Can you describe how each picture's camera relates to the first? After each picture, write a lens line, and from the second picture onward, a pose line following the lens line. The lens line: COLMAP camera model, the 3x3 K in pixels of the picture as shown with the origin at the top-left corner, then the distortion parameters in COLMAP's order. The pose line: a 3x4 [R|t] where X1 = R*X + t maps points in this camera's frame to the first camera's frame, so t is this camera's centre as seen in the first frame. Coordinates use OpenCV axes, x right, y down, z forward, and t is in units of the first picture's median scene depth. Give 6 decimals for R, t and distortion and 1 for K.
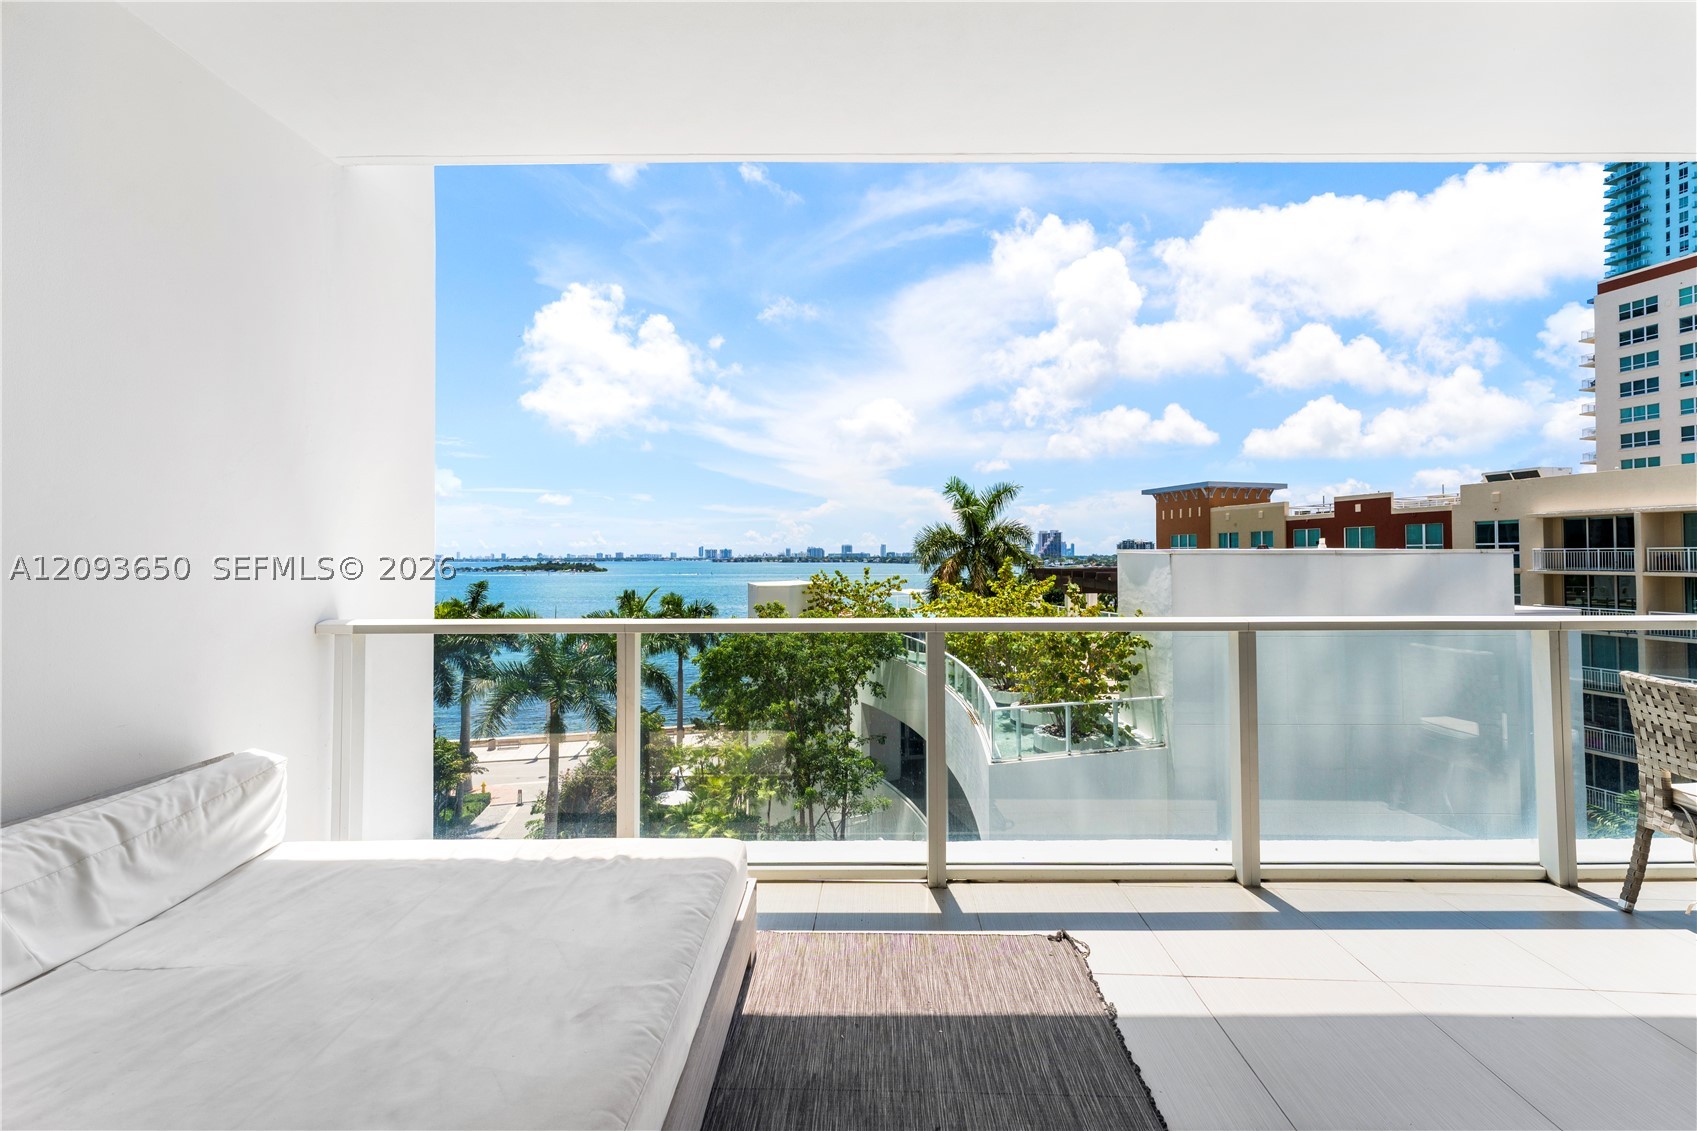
lens RADIAL K [[716.7, 0, 849.2], [0, 716.7, 554.5], [0, 0, 1]] dist [-0.005017, 0.000439]
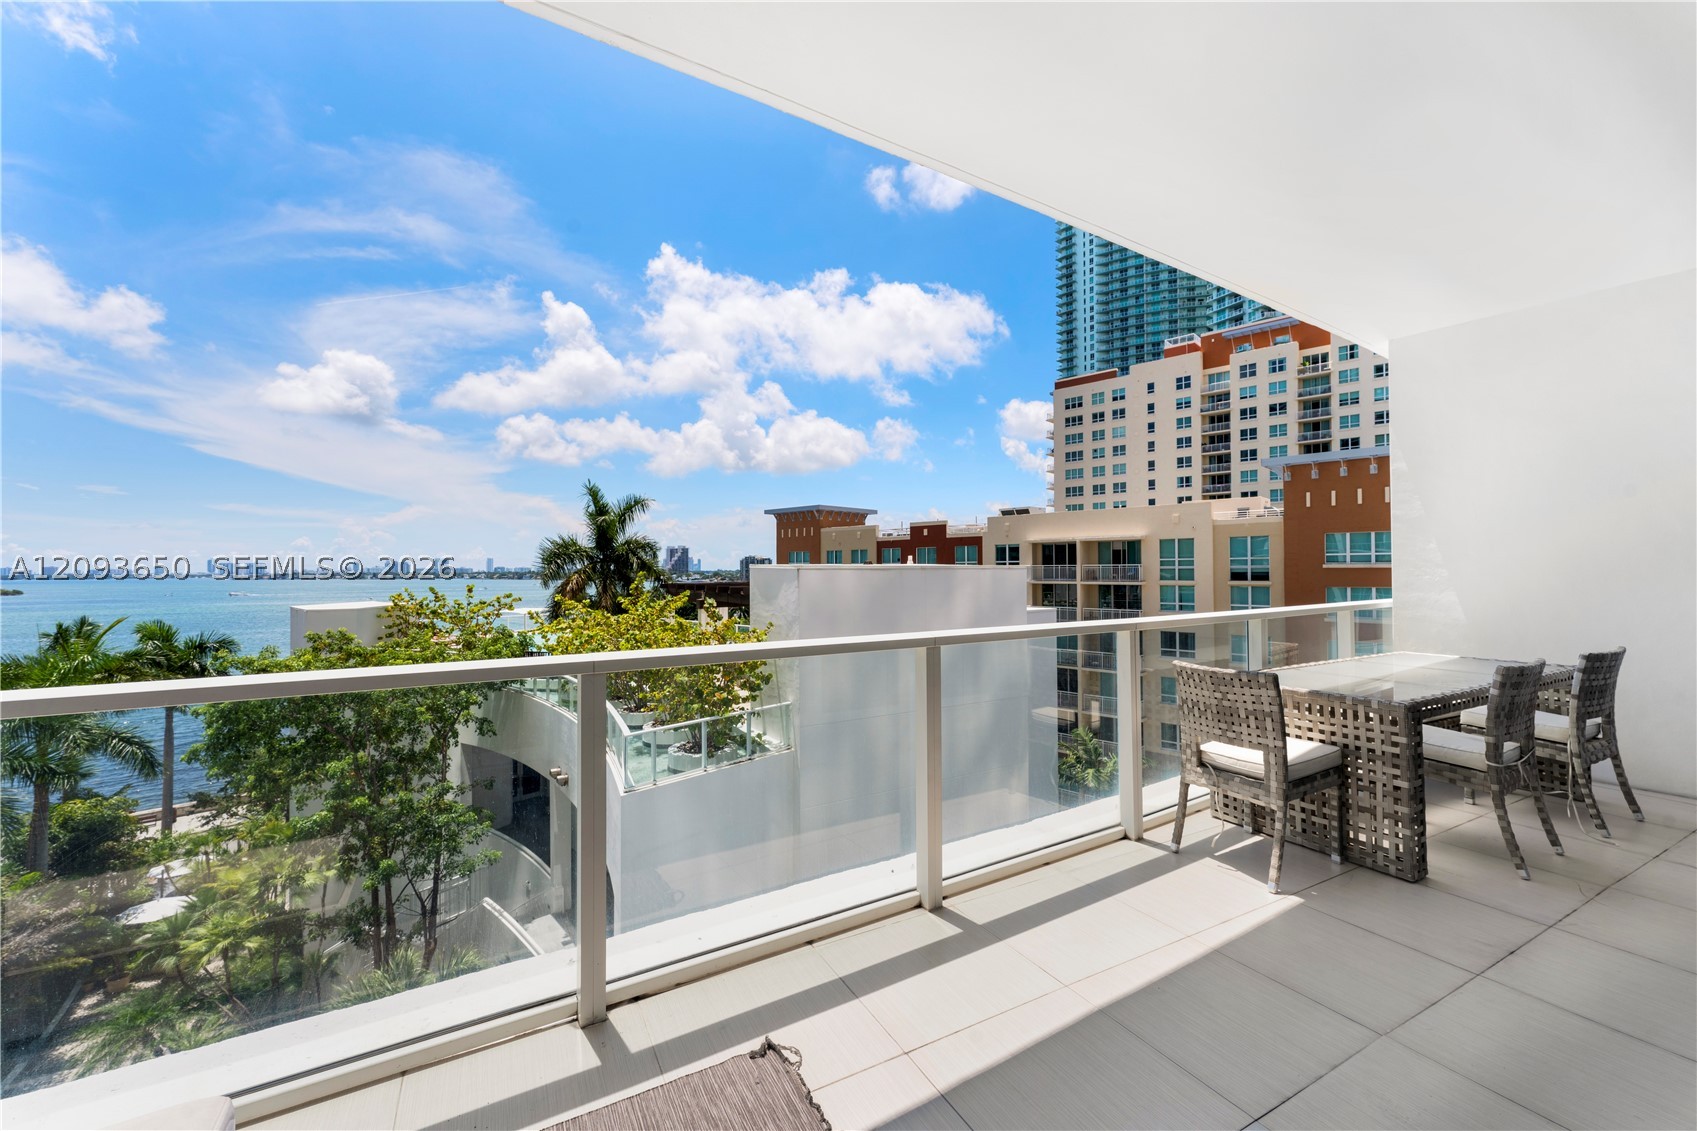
lens RADIAL K [[691.4, 0, 871.3], [0, 691.4, 559.4], [0, 0, 1]] dist [0.000505, 0.000201]
pose [[0.851257, 0.007752, 0.524692, -0.001531], [0.000069, 0.999889, -0.014884, 0.000538], [-0.524749, 0.012707, 0.851162, 0.042031]]
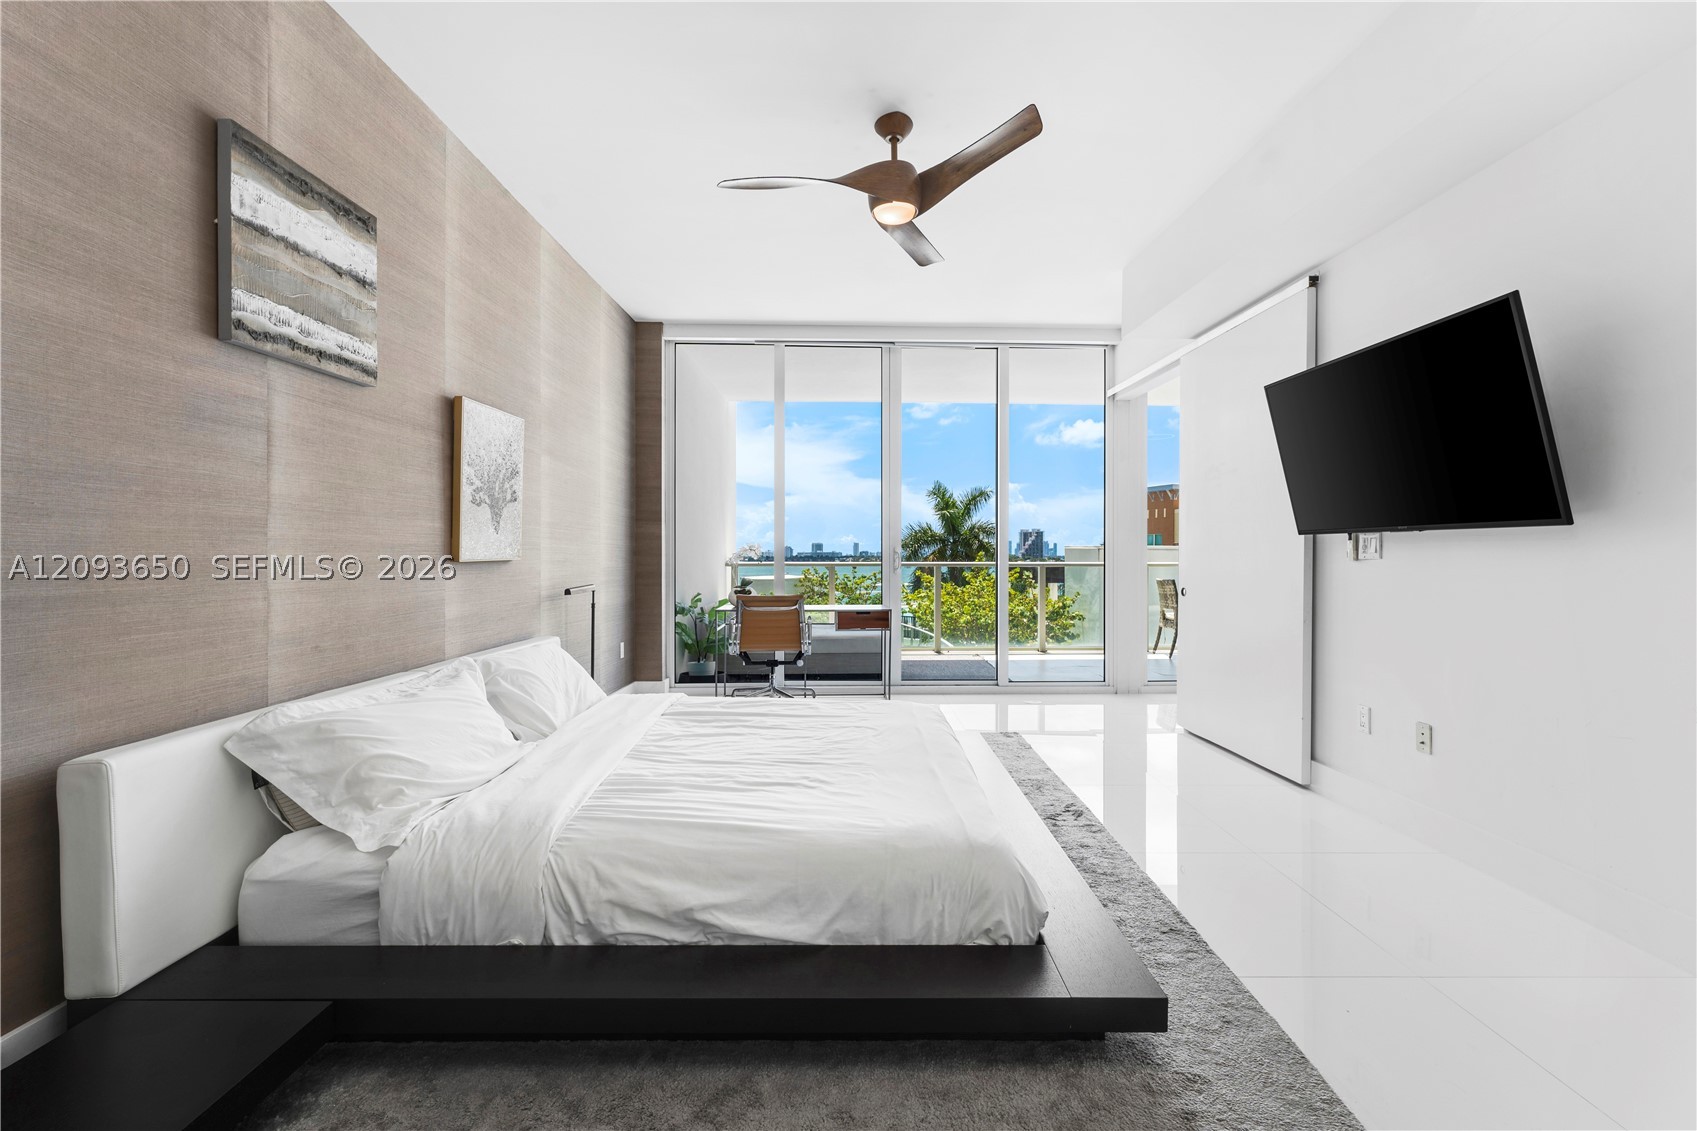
lens RADIAL K [[734.3, 0, 830.4], [0, 734.3, 555.7], [0, 0, 1]] dist [0.003964, -0.000870]
pose [[0.999979, 0.003298, 0.005534, -0.023772], [-0.003314, 0.999991, 0.002814, 0.005417], [-0.005524, -0.002832, 0.999981, -0.156965]]
